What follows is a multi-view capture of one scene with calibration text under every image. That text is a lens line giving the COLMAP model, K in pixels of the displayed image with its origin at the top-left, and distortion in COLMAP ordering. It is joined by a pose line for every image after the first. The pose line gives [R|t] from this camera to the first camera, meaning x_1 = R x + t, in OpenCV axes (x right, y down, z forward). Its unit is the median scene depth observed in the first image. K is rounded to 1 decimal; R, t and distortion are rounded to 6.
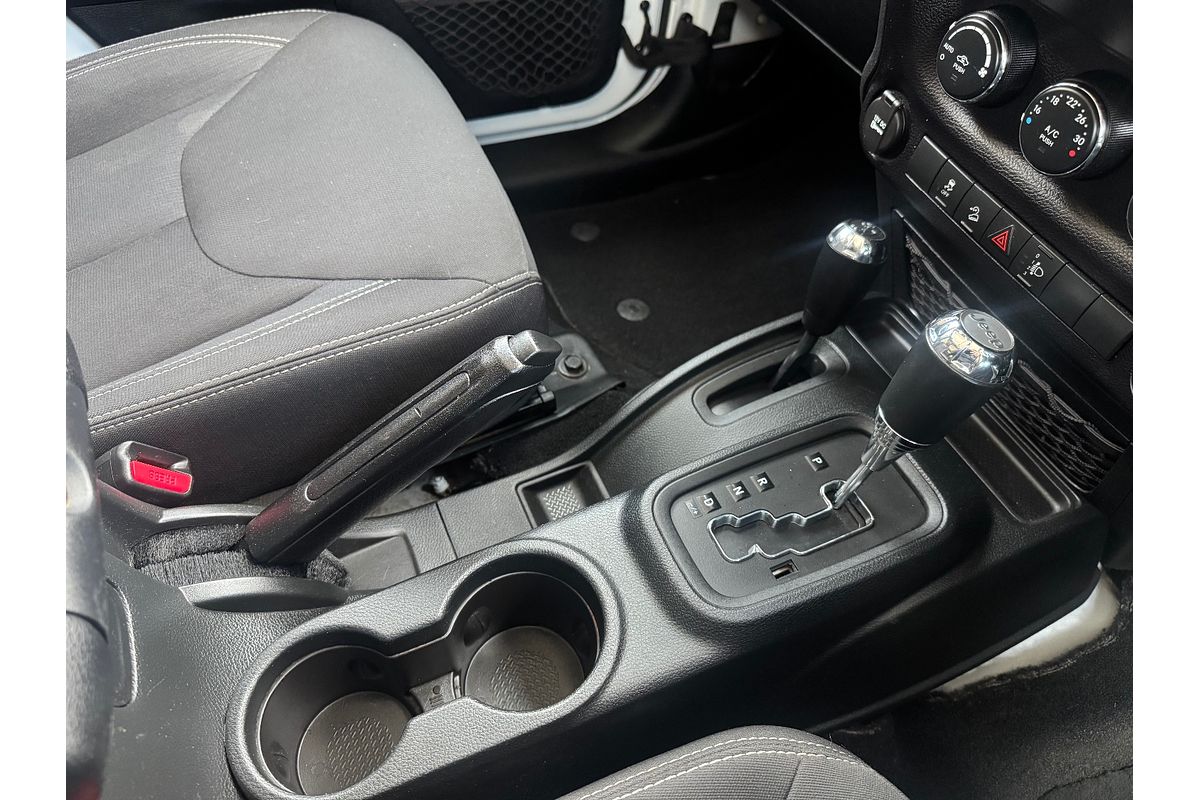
lens RADIAL K [[835.7, 0, 600.0], [0, 835.7, 400.0], [0, 0, 1]] dist [-0.000129, 0.002716]
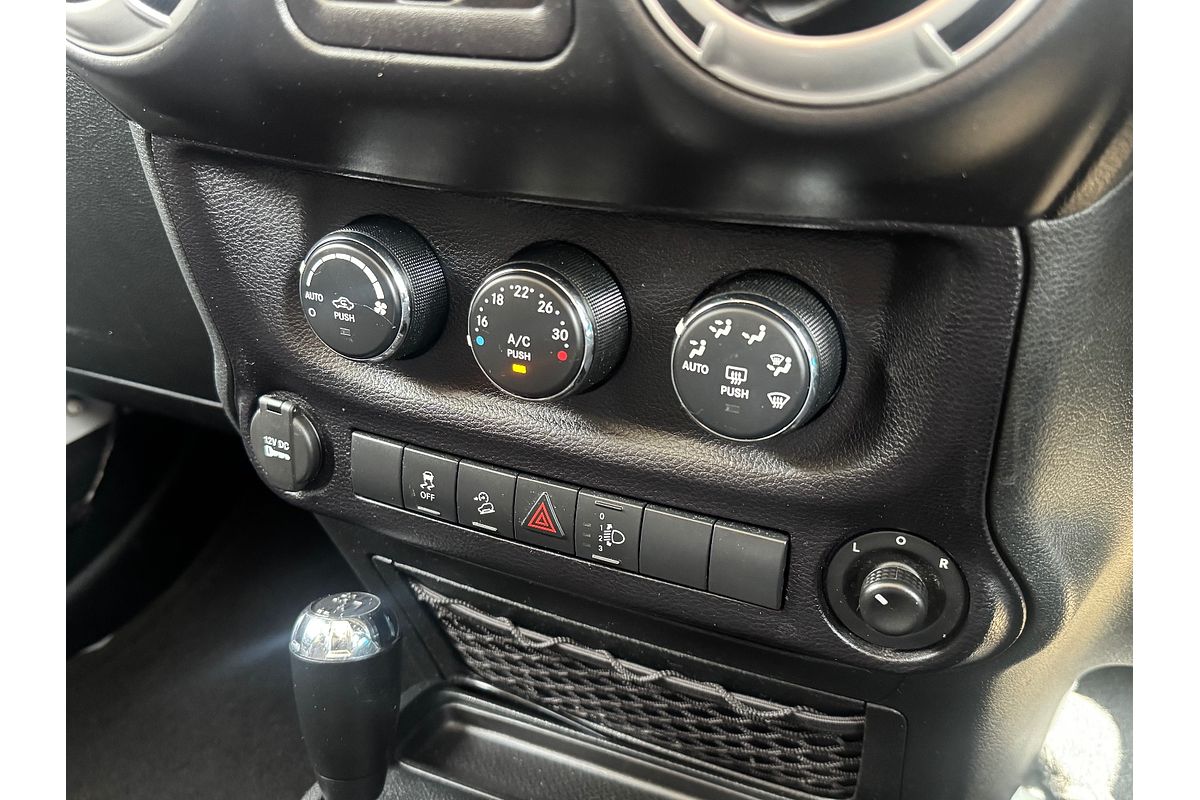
lens RADIAL K [[1087.8, 0, 600.0], [0, 1087.8, 400.0], [0, 0, 1]] dist [0.064262, -0.003871]
pose [[0.771204, -0.350565, 0.531364, 0.114793], [0.535449, 0.808668, -0.243618, -0.042875], [-0.344293, 0.472398, 0.811358, 0.285308]]
